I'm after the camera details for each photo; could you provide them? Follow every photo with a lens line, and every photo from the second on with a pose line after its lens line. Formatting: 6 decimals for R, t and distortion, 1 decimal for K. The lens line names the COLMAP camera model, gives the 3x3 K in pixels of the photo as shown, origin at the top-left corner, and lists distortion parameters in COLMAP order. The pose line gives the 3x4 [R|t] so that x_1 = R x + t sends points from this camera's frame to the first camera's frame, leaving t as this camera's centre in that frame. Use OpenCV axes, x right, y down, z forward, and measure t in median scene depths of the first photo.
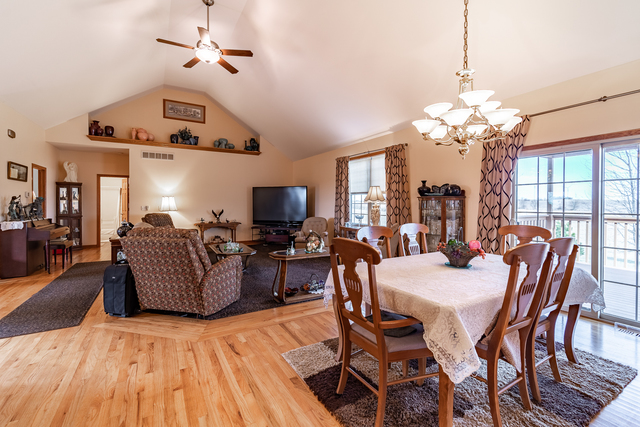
lens RADIAL K [[289.4, 0, 322.8], [0, 289.4, 208.5], [0, 0, 1]] dist [0.001267, 0.001092]
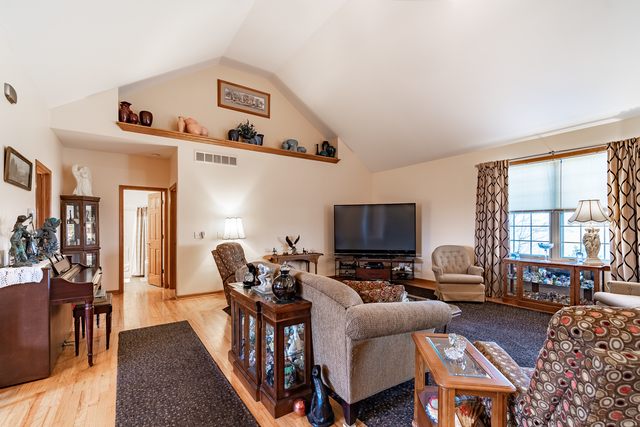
lens RADIAL K [[289.4, 0, 327.2], [0, 289.4, 230.5], [0, 0, 1]] dist [0.001267, 0.001092]
pose [[0.995675, -0.007809, 0.092577, -0.390341], [0.008098, 0.999963, -0.002745, -0.007277], [-0.092552, 0.003483, 0.995702, 0.305130]]
